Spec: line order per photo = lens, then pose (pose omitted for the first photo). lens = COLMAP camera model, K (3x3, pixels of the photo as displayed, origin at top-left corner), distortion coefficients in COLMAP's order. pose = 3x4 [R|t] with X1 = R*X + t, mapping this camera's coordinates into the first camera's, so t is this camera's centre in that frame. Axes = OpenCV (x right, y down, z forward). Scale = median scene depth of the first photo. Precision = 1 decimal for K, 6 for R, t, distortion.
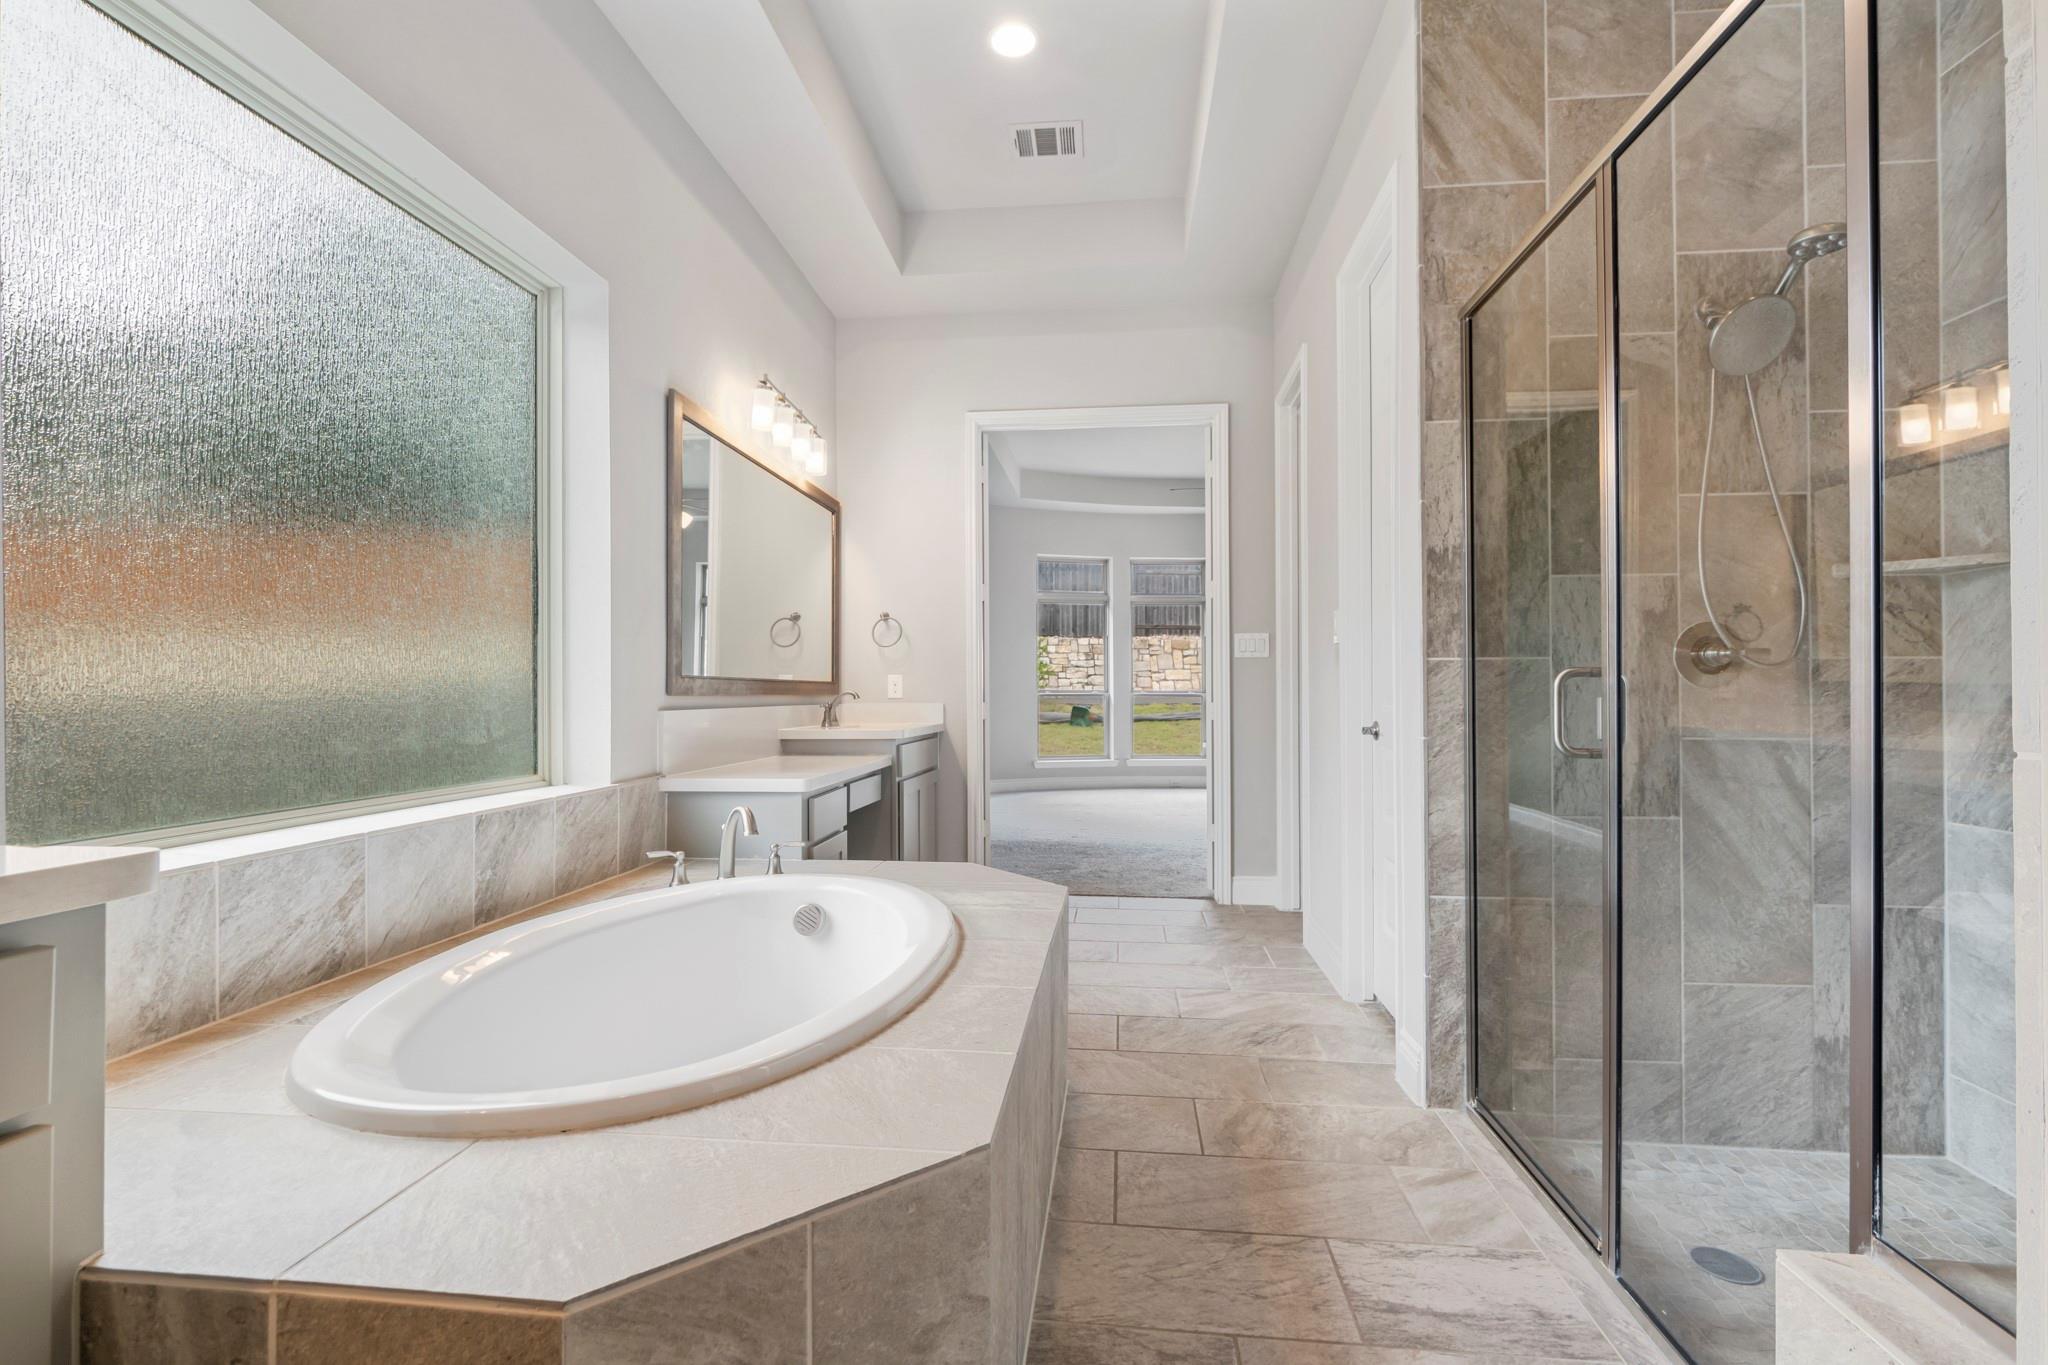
lens RADIAL K [[955.7, 0, 1024.4], [0, 955.7, 677.1], [0, 0, 1]] dist [0.005338, -0.003618]
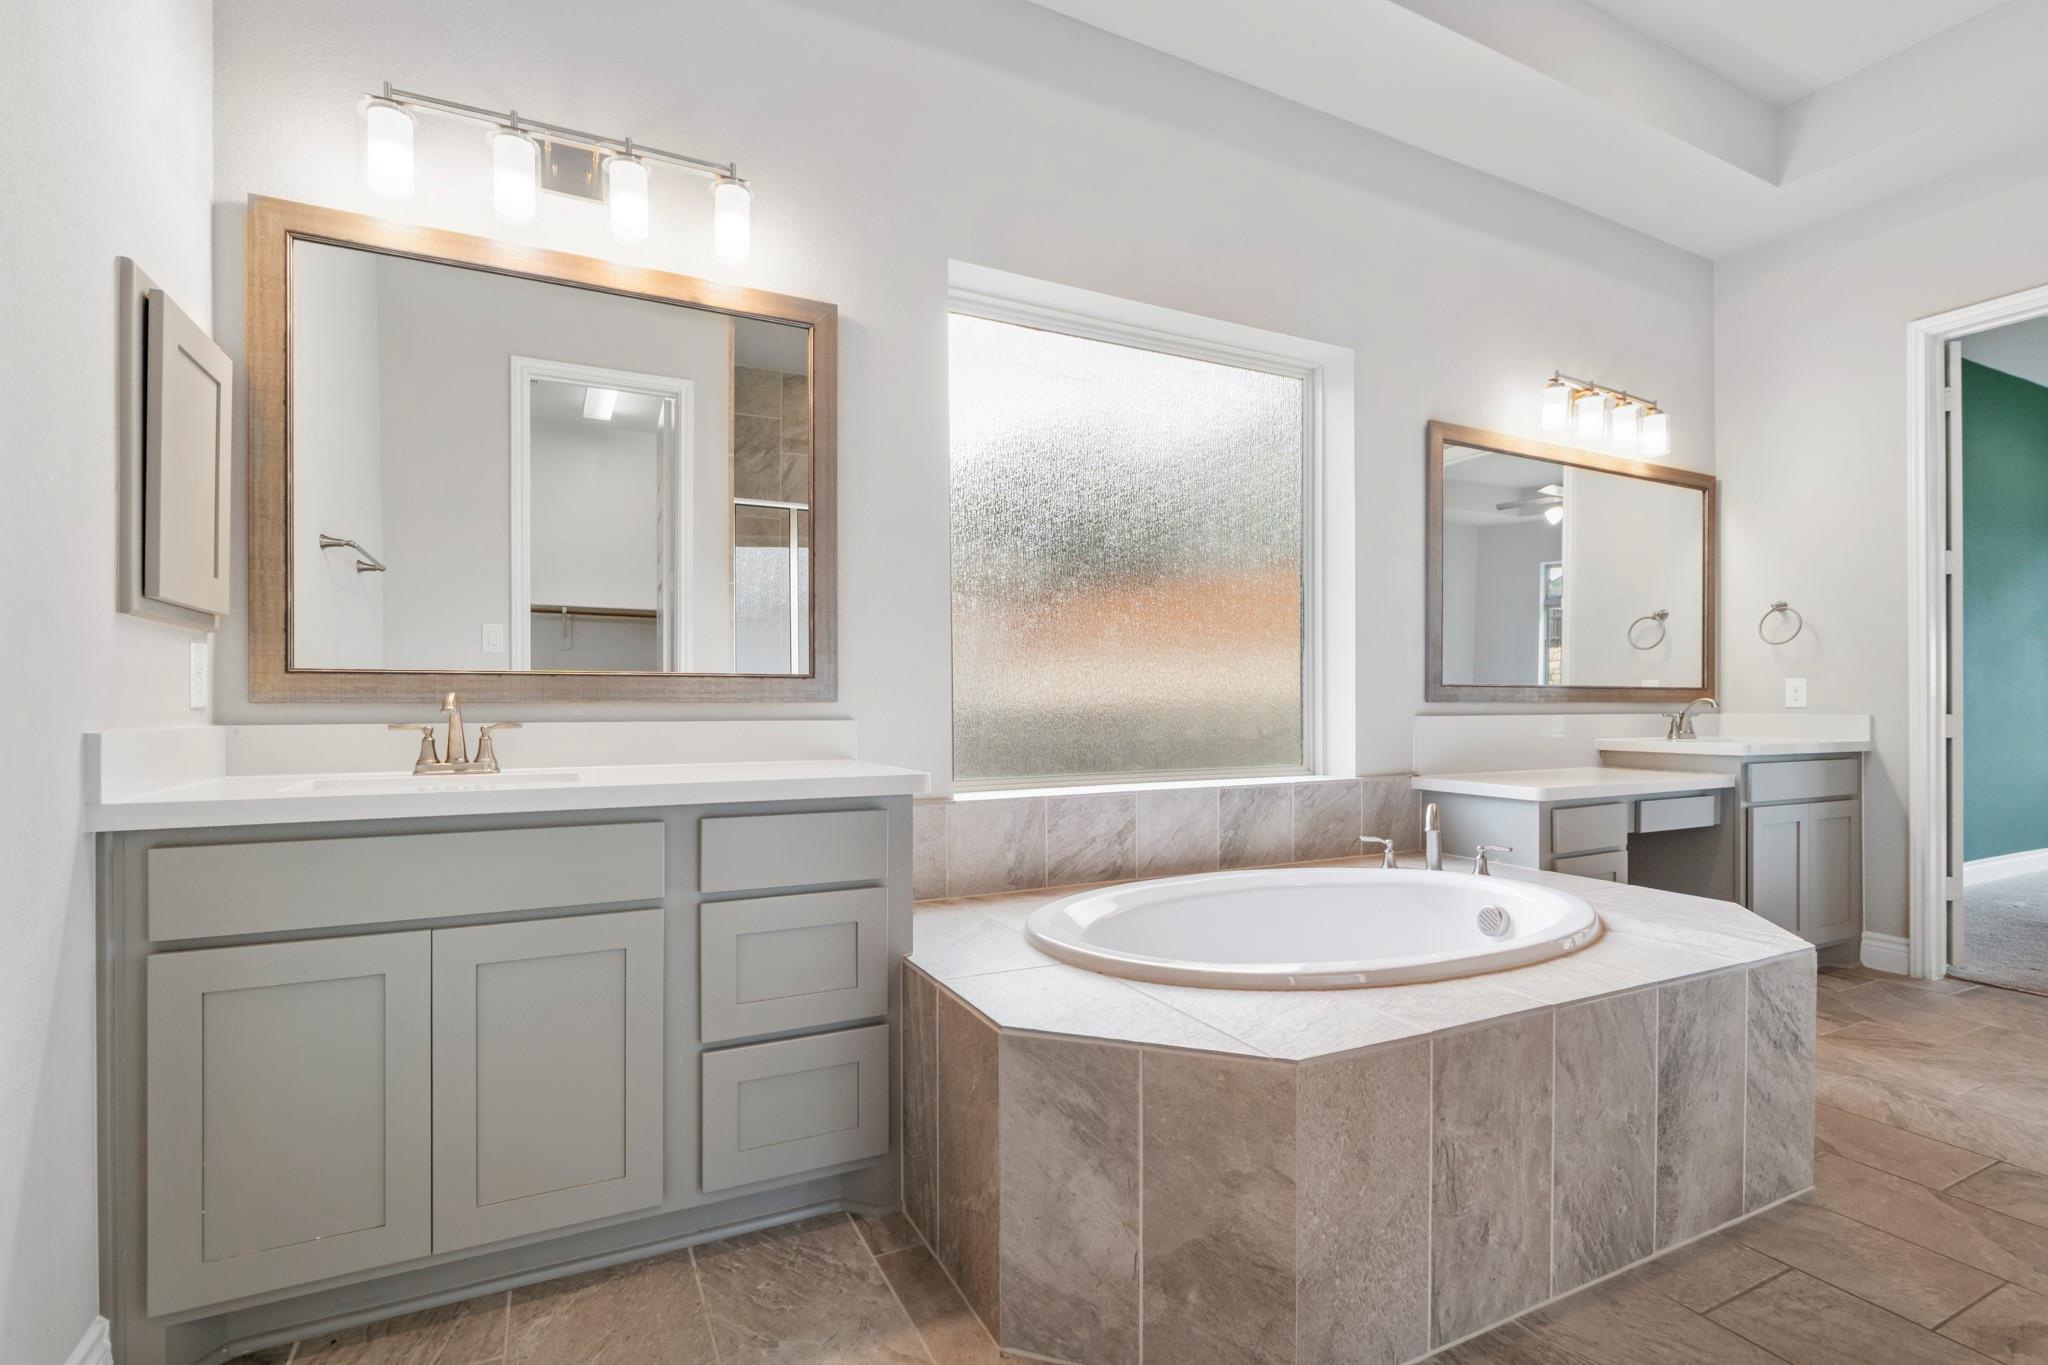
lens RADIAL K [[955.7, 0, 995.9], [0, 955.7, 694.7], [0, 0, 1]] dist [0.005338, -0.003618]
pose [[0.525330, -0.001851, -0.850896, 0.362877], [0.011744, 0.999918, 0.005076, -0.001232], [0.850817, -0.012660, 0.525309, 0.006238]]
